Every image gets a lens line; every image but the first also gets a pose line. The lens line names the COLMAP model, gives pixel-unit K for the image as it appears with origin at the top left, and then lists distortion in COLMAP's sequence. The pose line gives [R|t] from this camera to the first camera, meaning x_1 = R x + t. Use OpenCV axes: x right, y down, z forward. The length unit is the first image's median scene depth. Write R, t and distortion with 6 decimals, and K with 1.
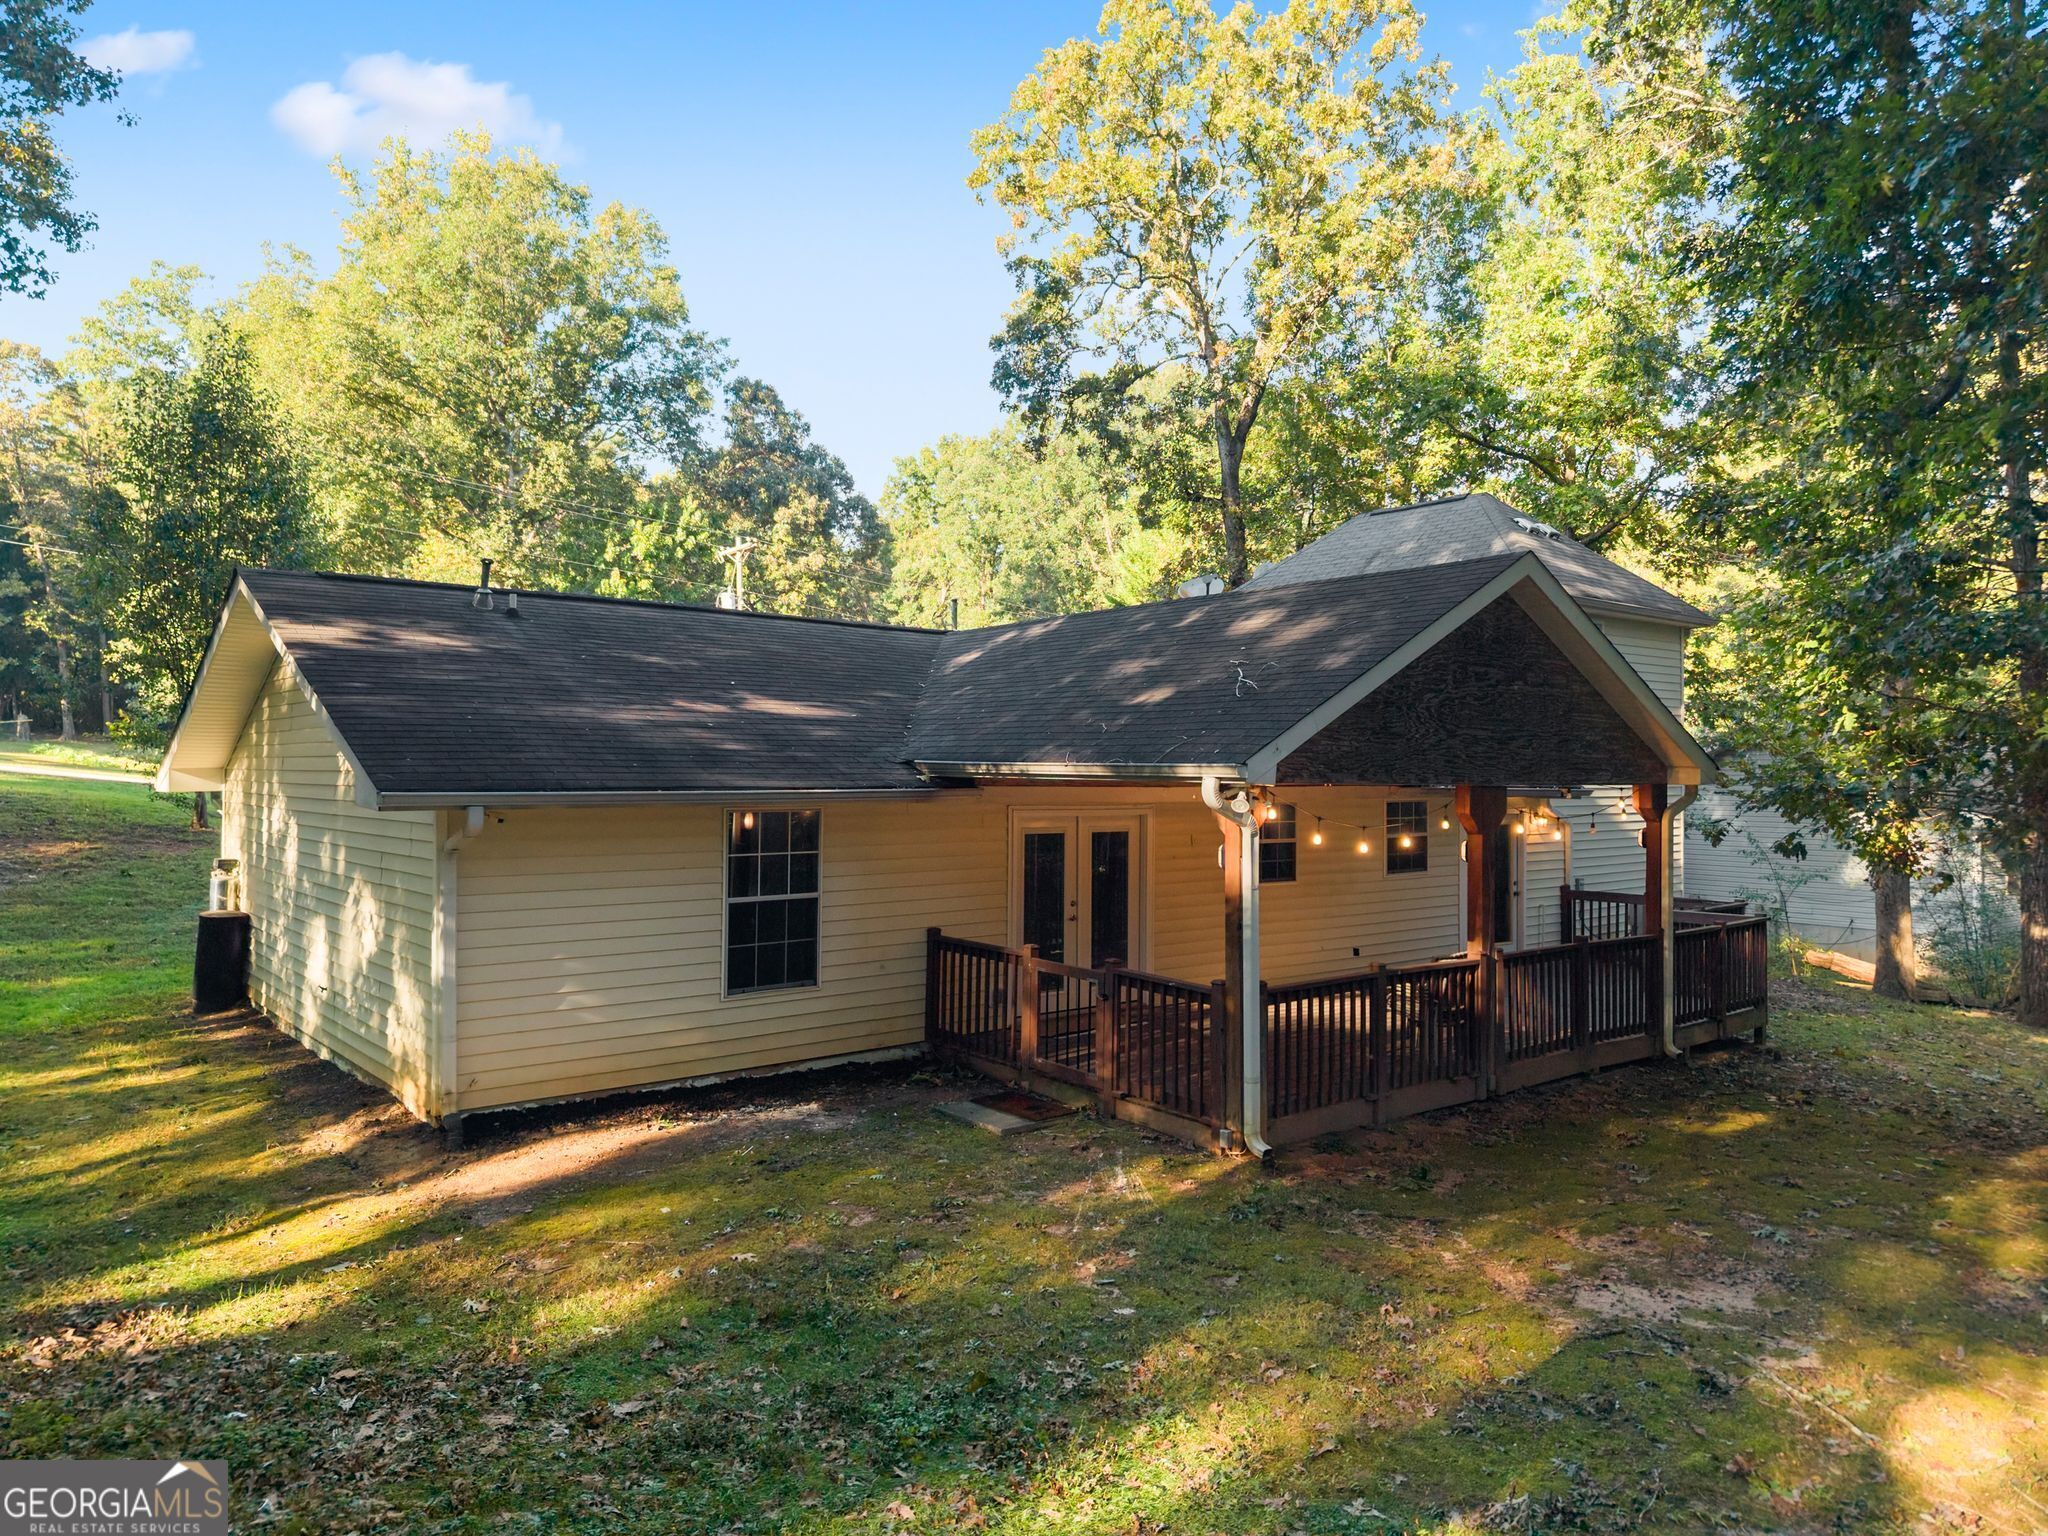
lens RADIAL K [[1498.6, 0, 1024.0], [0, 1498.6, 768.0], [0, 0, 1]] dist [0.000935, -0.008128]
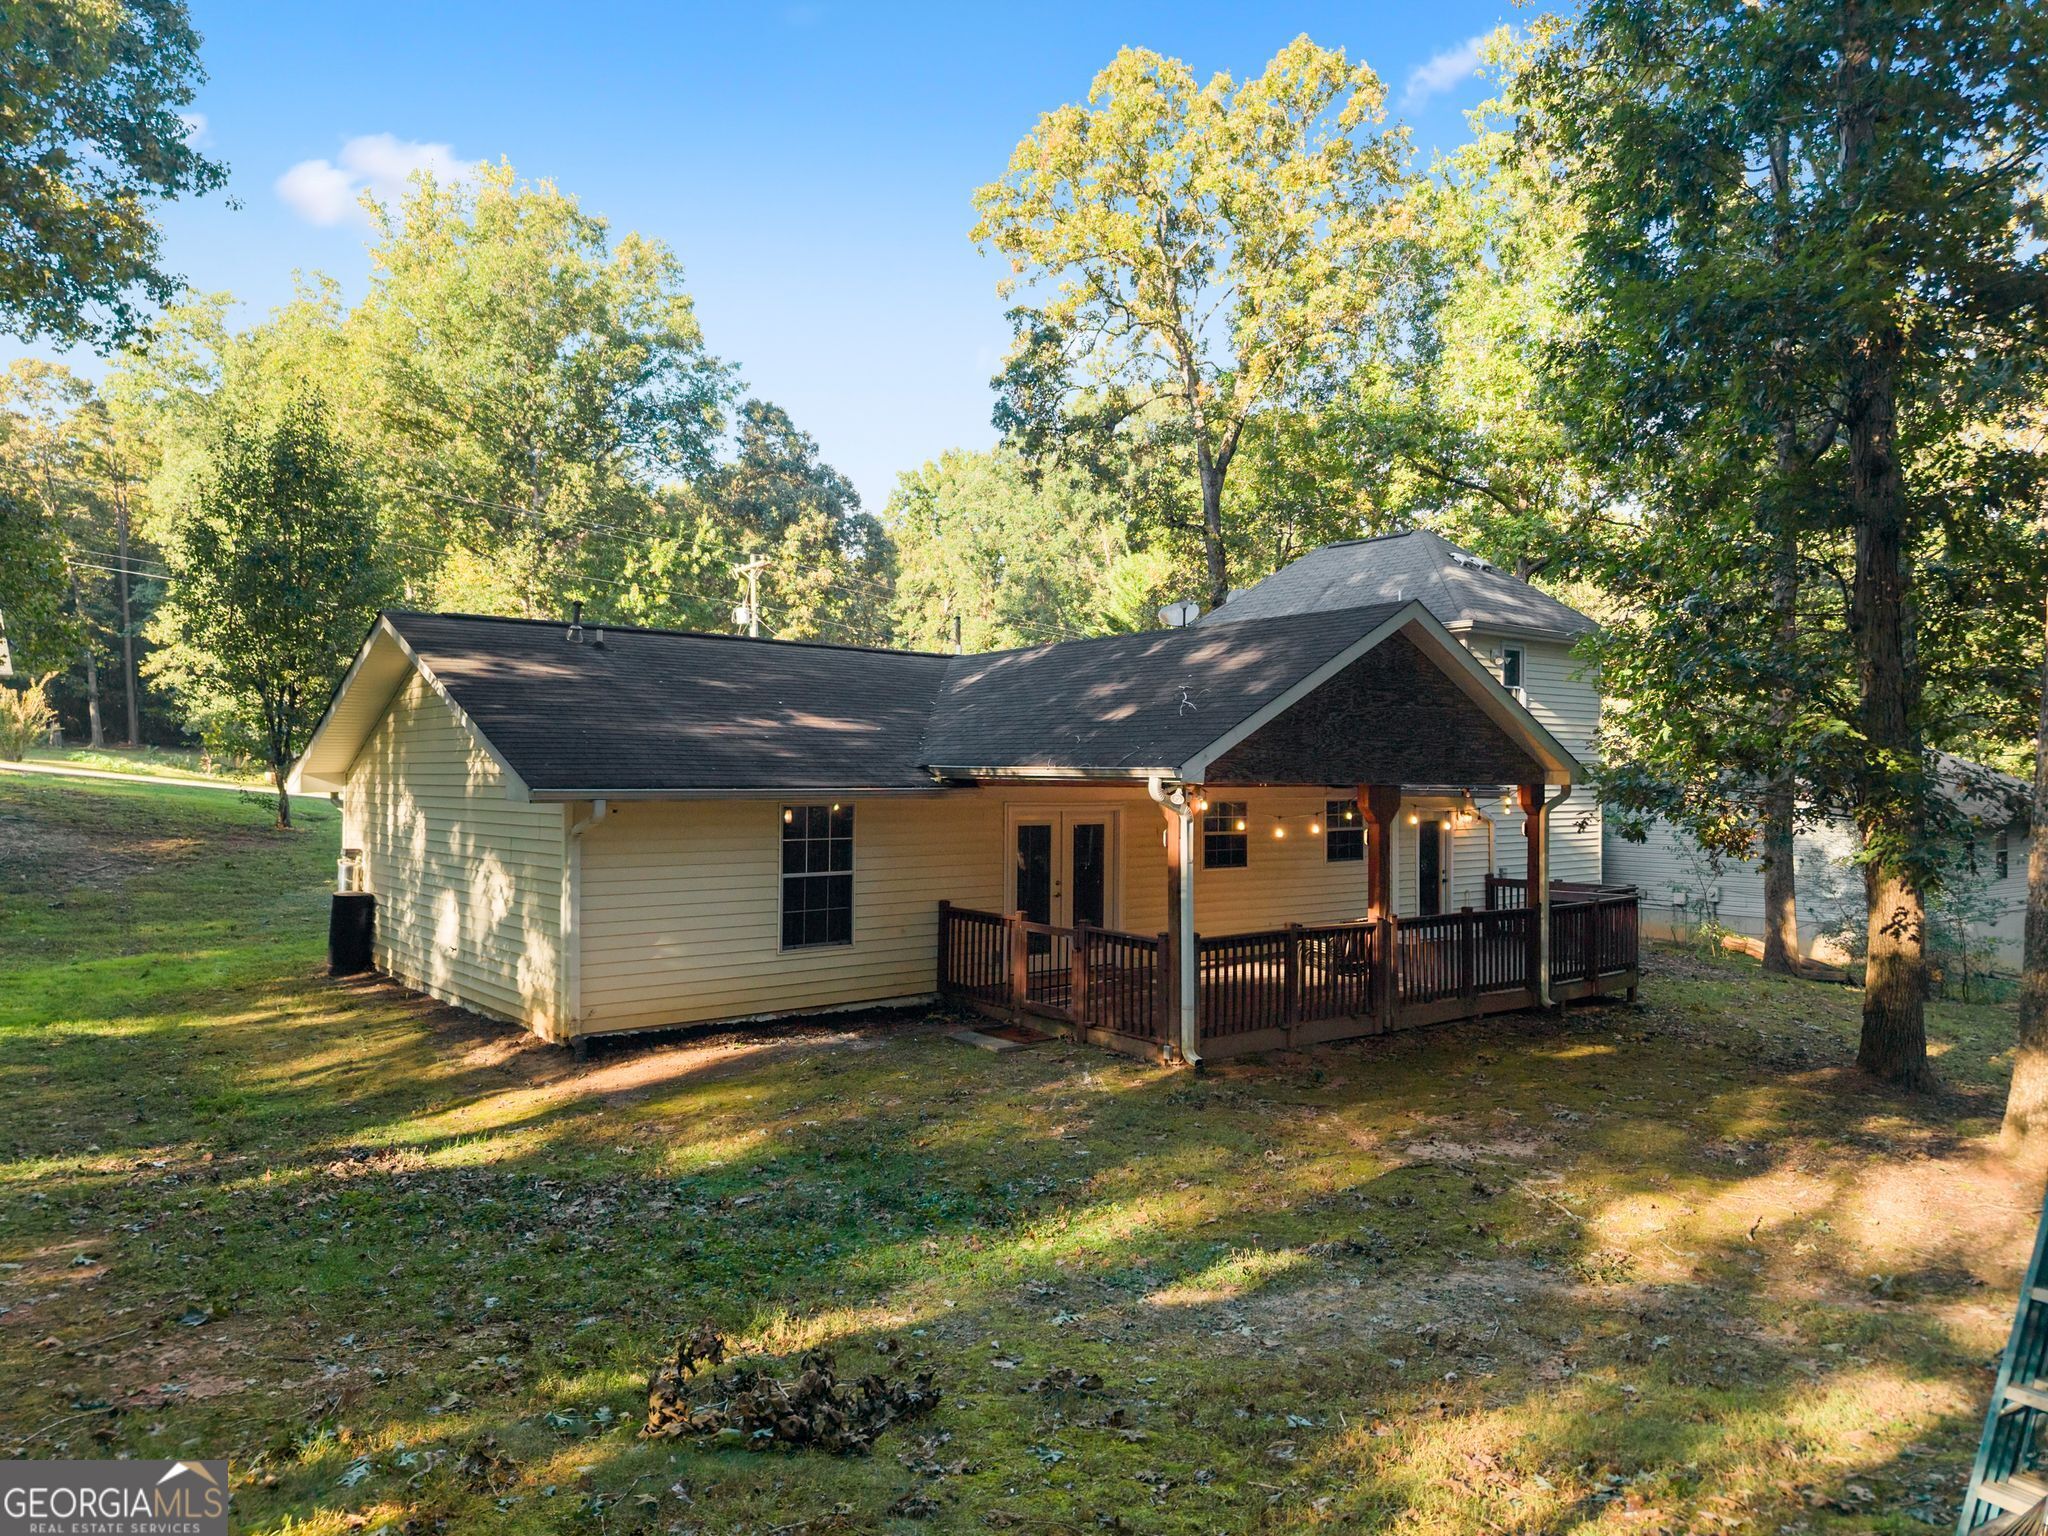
lens RADIAL K [[1498.6, 0, 1024.0], [0, 1498.6, 768.0], [0, 0, 1]] dist [0.000935, -0.008128]
pose [[0.999999, -0.000775, -0.001454, 0.003562], [0.000768, 0.999990, -0.004460, 0.001225], [0.001457, 0.004459, 0.999989, -0.109420]]
